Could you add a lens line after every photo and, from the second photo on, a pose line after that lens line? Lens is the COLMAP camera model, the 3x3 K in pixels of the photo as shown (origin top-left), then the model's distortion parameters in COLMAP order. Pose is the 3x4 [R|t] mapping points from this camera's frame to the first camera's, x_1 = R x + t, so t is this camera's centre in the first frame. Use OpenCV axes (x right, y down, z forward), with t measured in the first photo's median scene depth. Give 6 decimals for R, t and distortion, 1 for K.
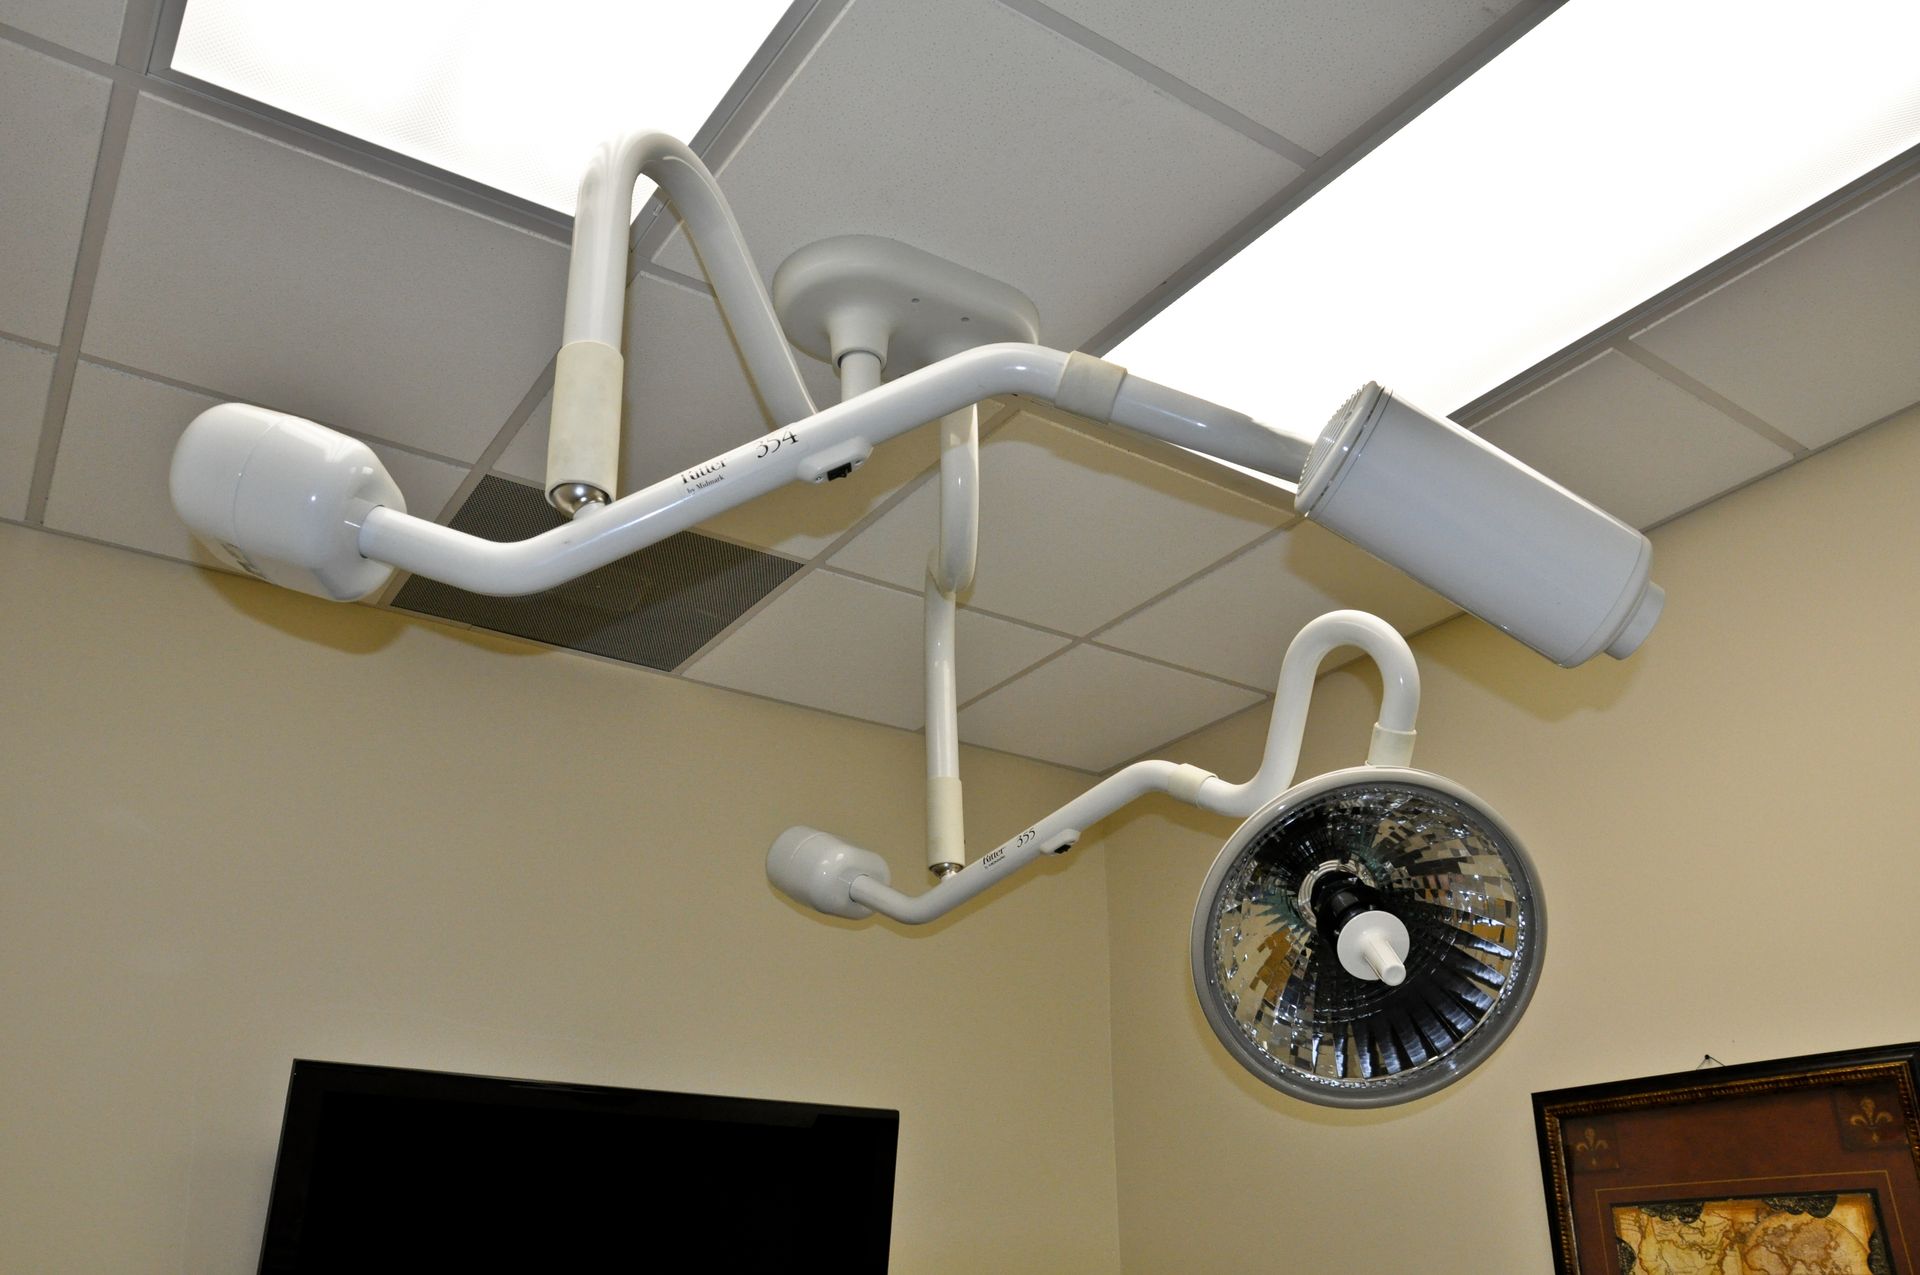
lens RADIAL K [[1487.2, 0, 960.0], [0, 1487.2, 637.5], [0, 0, 1]] dist [-0.164766, 0.140838]
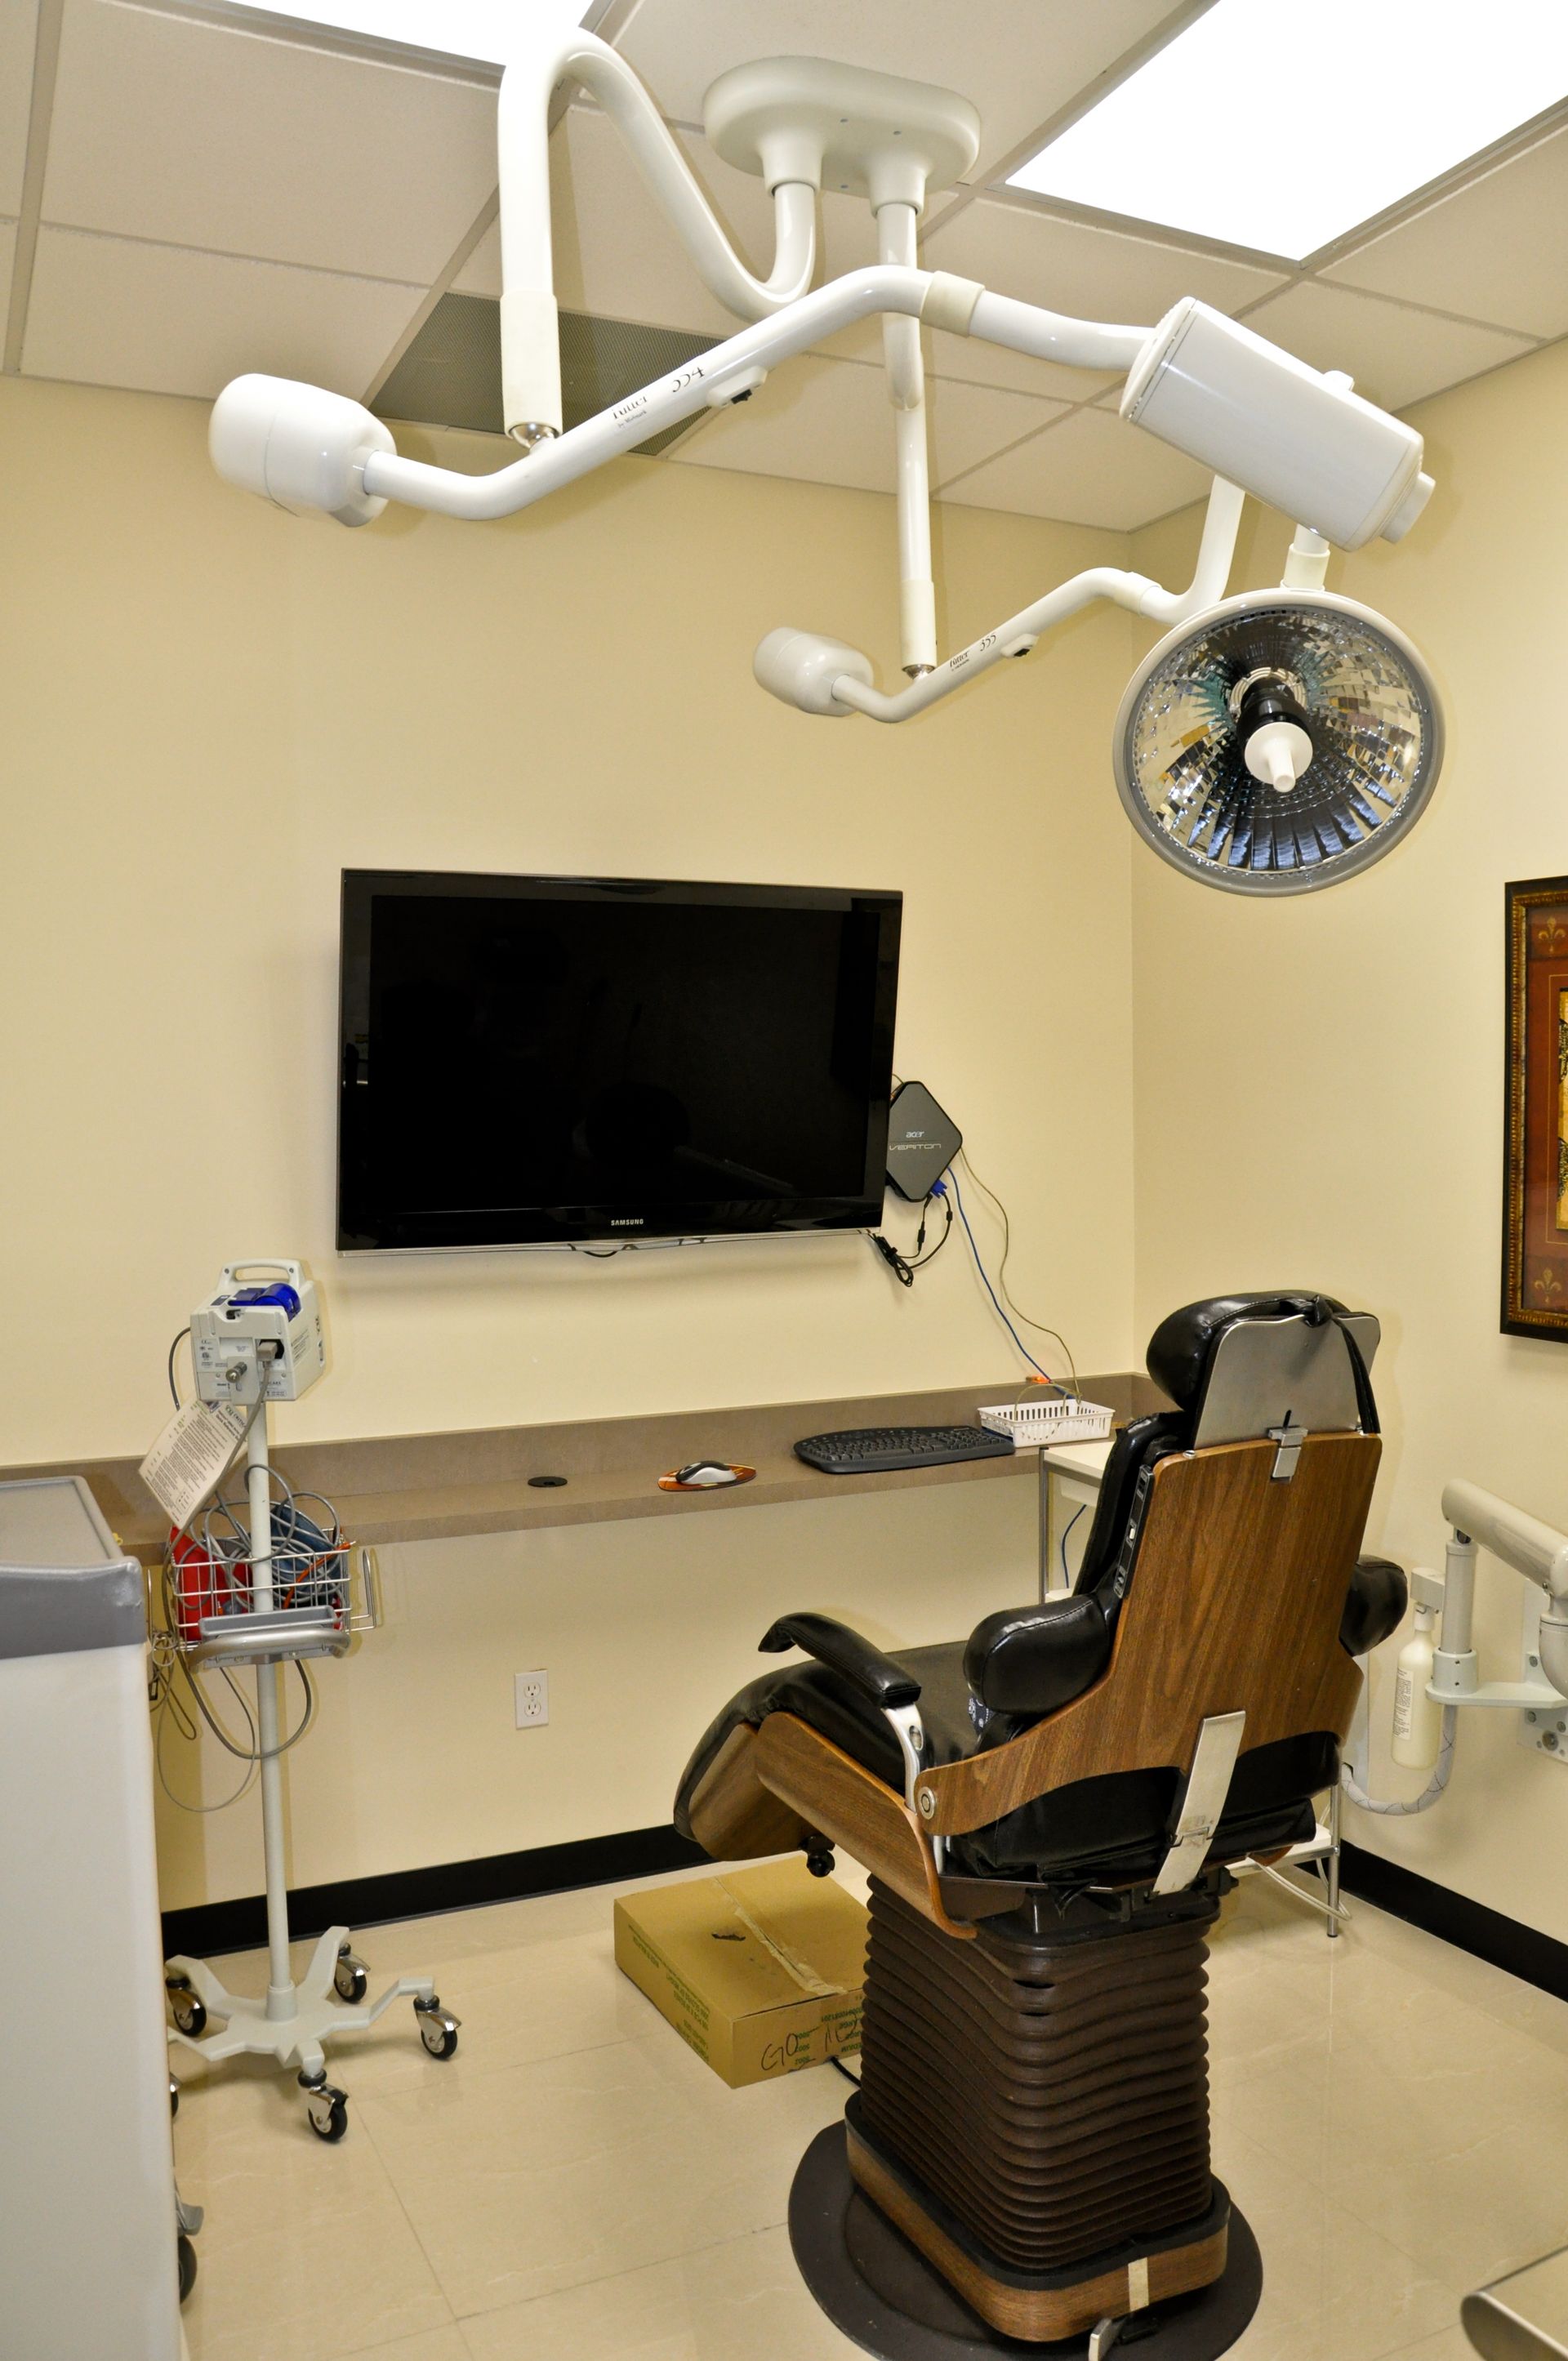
lens RADIAL K [[1828.8, 0, 796.9], [0, 1828.8, 1184.4], [0, 0, 1]] dist [-0.164766, 0.140838]
pose [[0.988550, 0.011453, -0.150459, 0.118881], [0.059101, 0.888064, 0.455905, -0.126033], [0.138839, -0.459577, 0.877219, -0.352140]]
